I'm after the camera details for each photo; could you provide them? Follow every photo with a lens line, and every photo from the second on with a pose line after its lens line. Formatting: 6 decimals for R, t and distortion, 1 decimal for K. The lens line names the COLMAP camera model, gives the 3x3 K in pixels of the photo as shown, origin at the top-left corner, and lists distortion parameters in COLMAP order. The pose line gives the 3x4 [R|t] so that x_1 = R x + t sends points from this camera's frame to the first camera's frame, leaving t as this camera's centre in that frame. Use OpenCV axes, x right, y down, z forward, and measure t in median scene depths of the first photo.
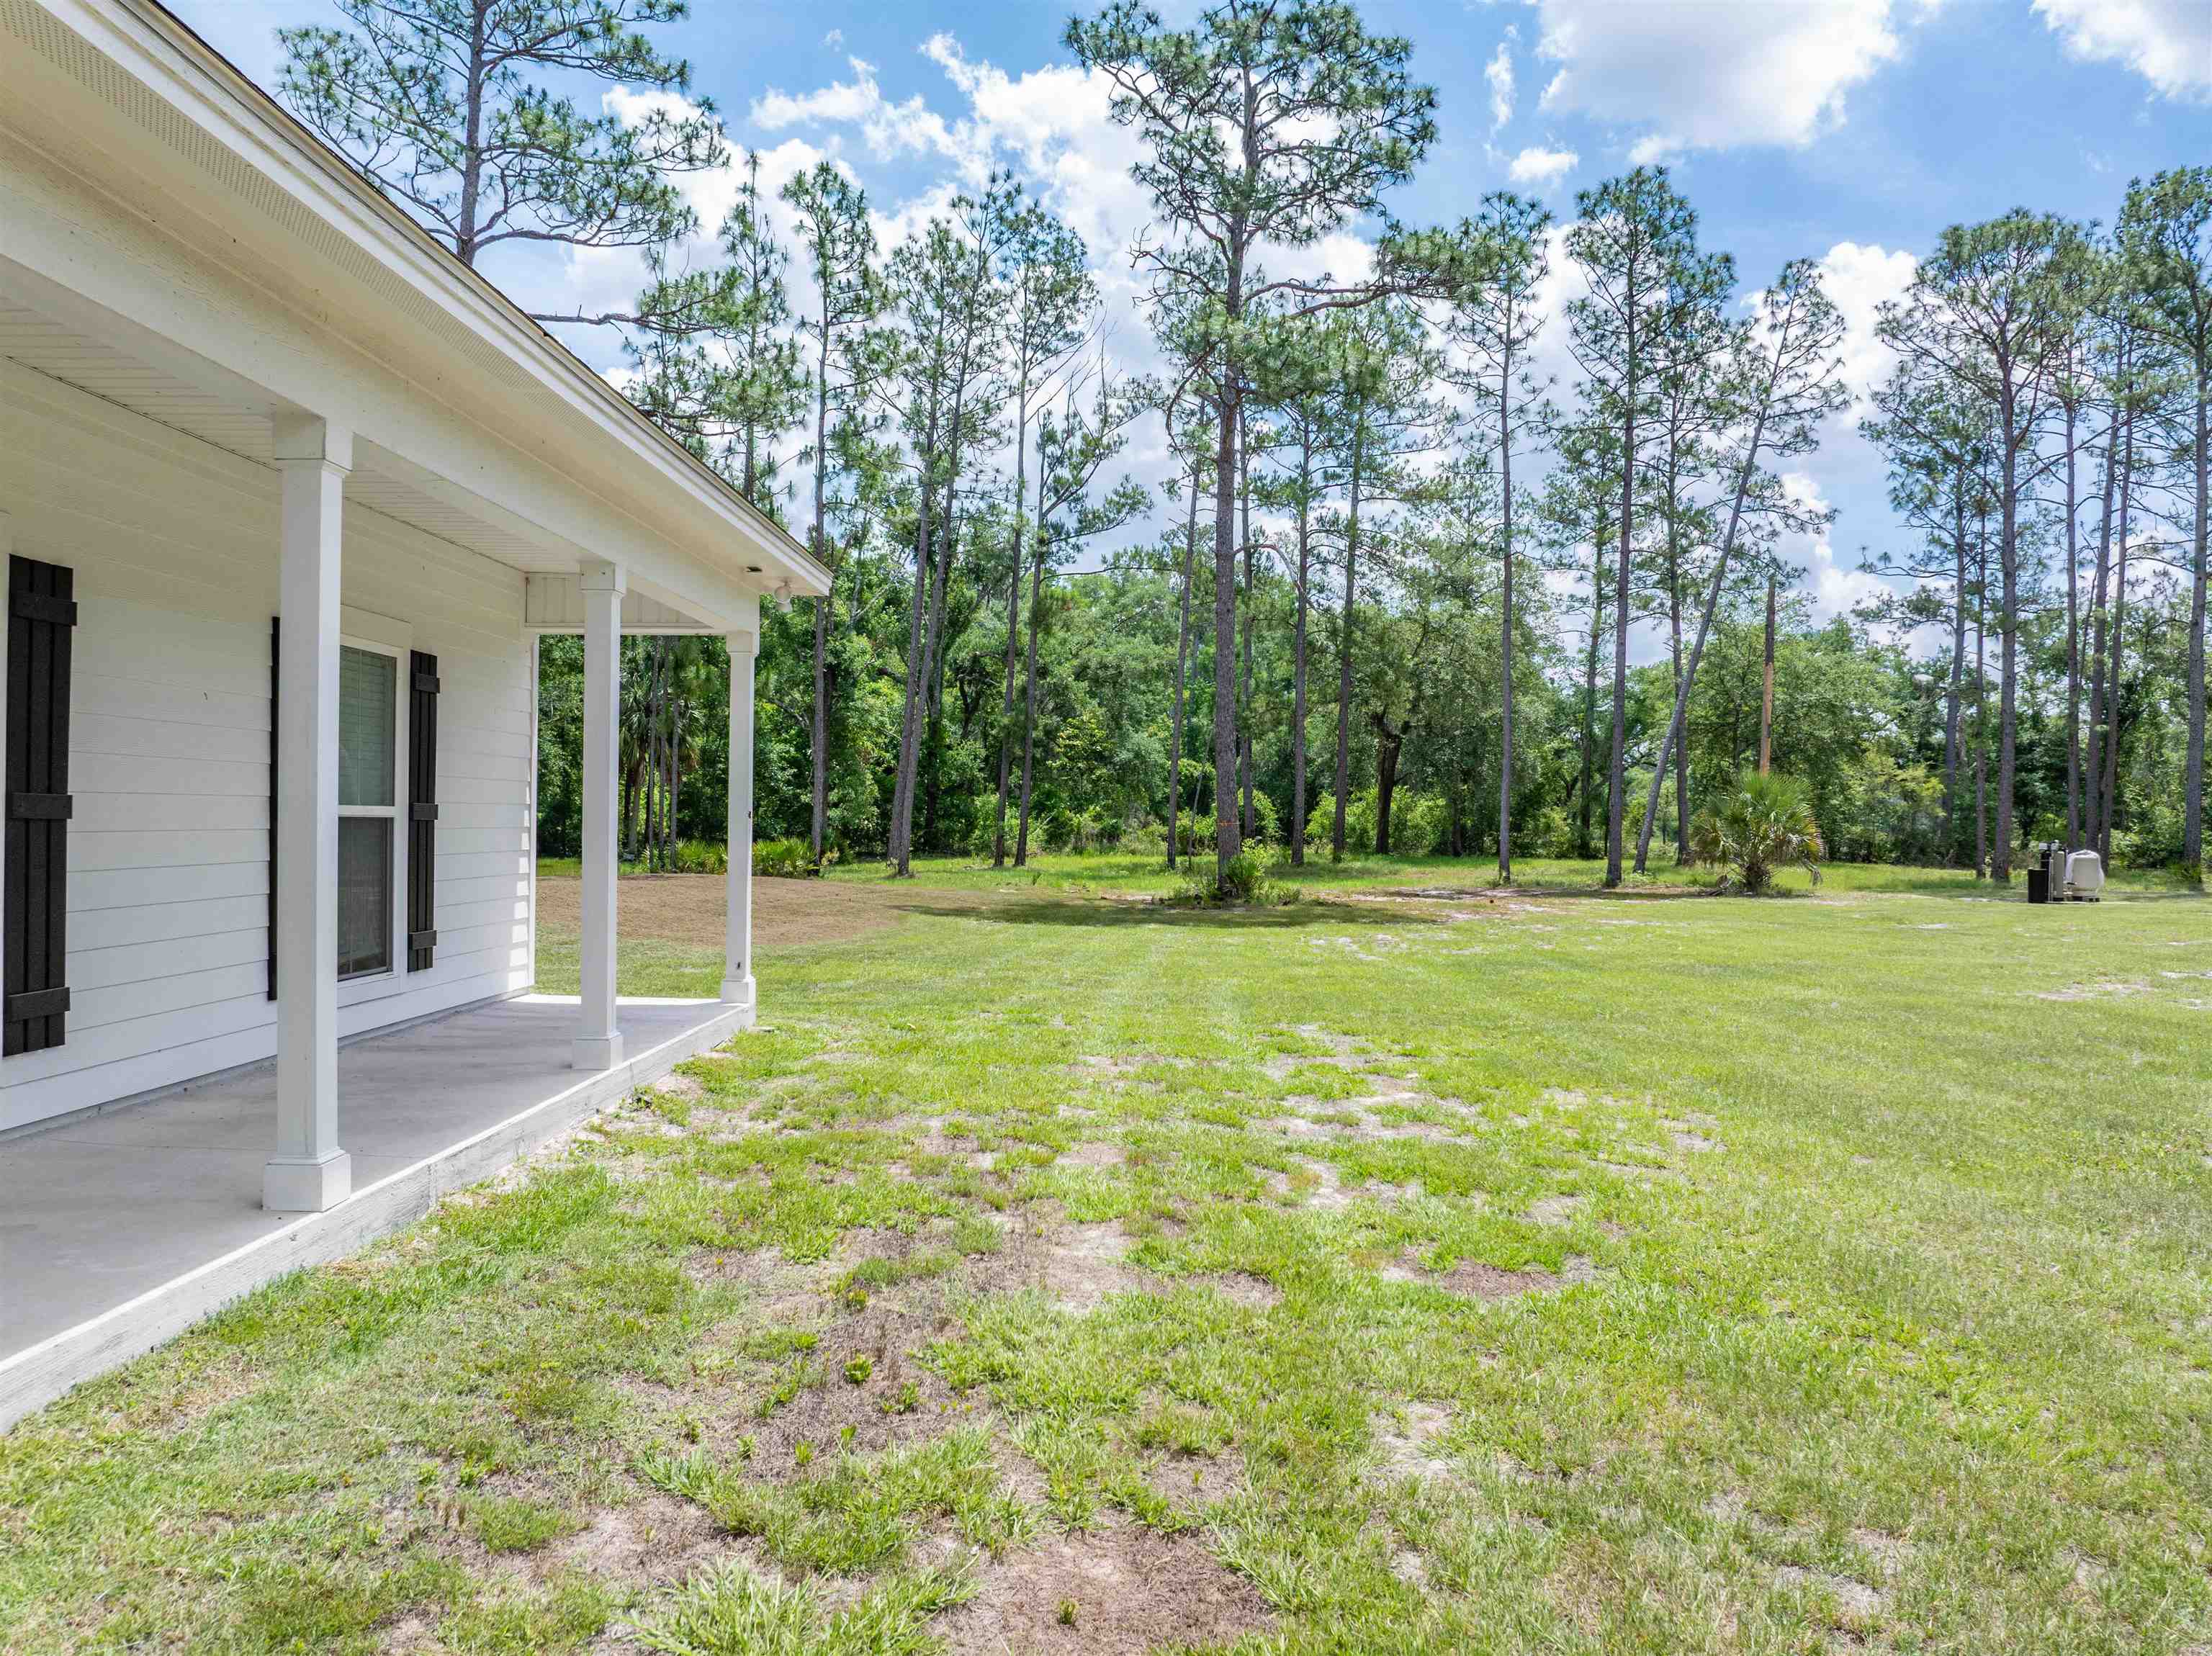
lens RADIAL K [[1543.5, 0, 1106.0], [0, 1543.5, 828.0], [0, 0, 1]] dist [-0.030387, -0.017706]
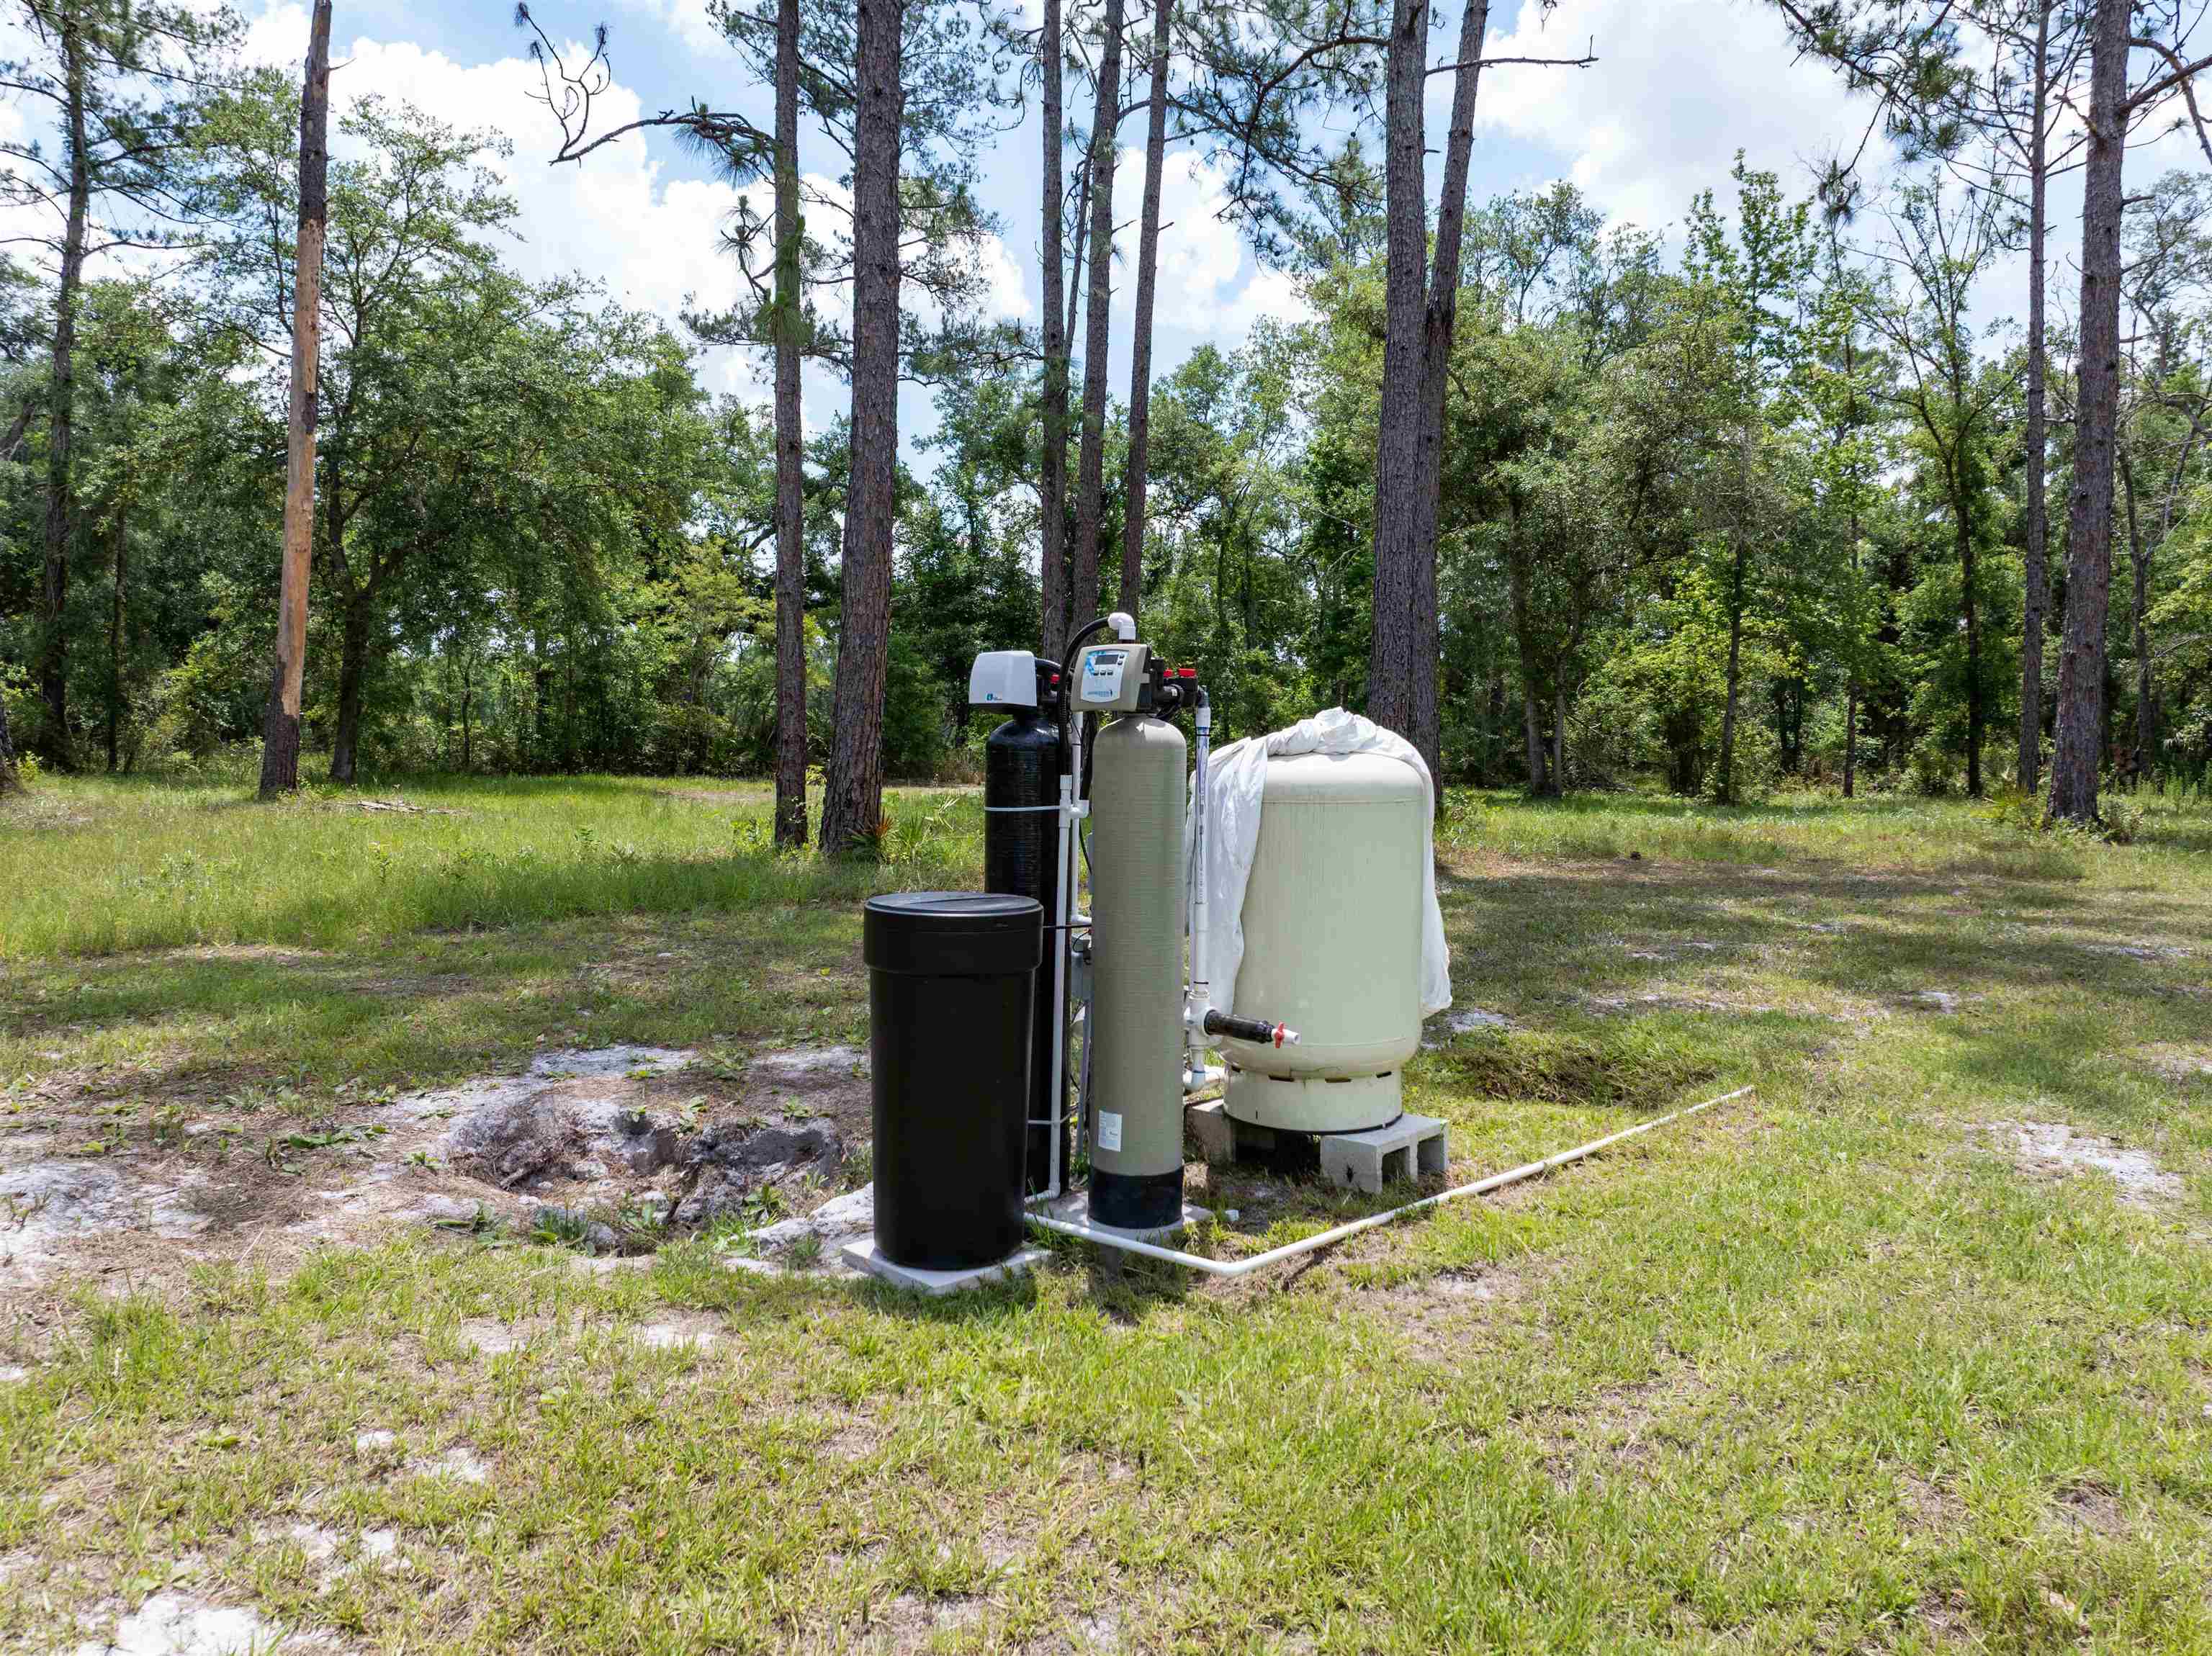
lens RADIAL K [[1543.5, 0, 1106.0], [0, 1543.5, 828.0], [0, 0, 1]] dist [-0.030387, -0.017706]
pose [[0.807404, -0.033832, 0.589028, 0.299198], [-0.002611, 0.998140, 0.060910, 0.008509], [-0.589993, -0.050717, 0.805814, 0.487477]]
